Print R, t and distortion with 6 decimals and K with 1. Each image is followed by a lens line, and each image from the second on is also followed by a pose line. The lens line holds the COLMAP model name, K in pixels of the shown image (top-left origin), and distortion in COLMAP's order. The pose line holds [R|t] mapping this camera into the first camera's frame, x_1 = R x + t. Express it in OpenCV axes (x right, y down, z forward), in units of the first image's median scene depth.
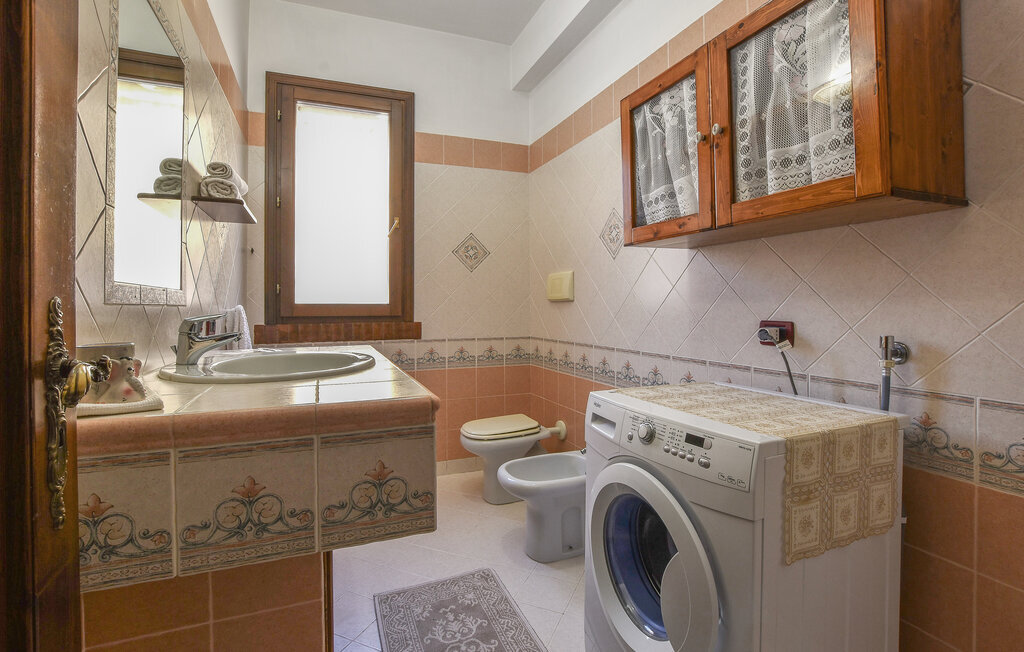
lens RADIAL K [[472.9, 0, 506.0], [0, 472.9, 308.0], [0, 0, 1]] dist [-0.014204, 0.000330]
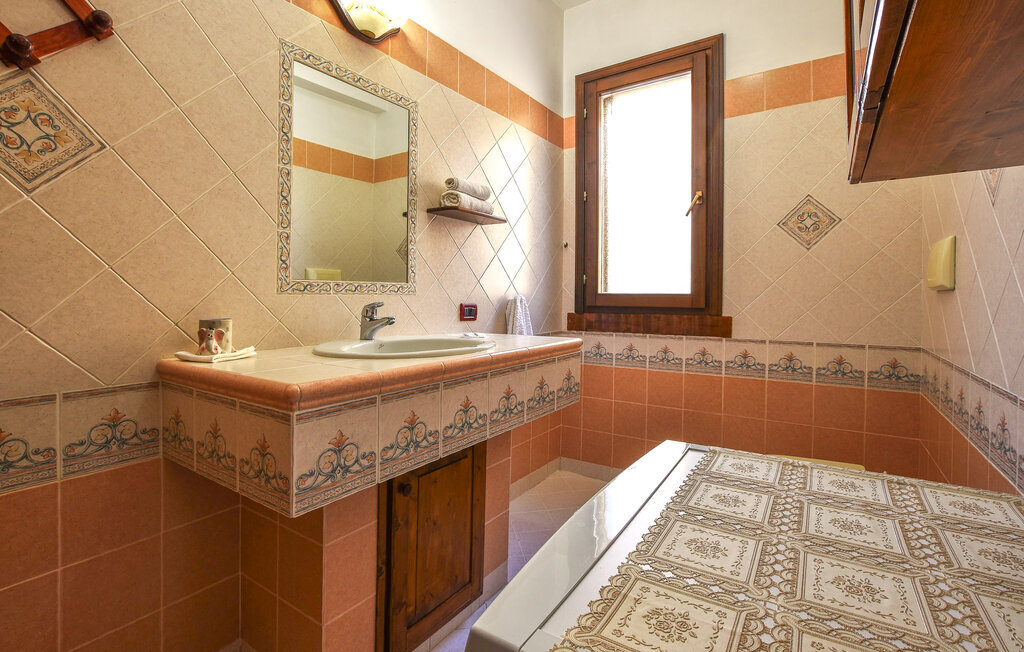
lens RADIAL K [[472.9, 0, 506.0], [0, 472.9, 308.0], [0, 0, 1]] dist [-0.014204, 0.000330]
pose [[0.565573, 0.026561, -0.824270, 0.272158], [-0.008941, 0.999620, 0.026077, -0.002635], [0.824650, -0.007378, 0.565595, 0.236124]]
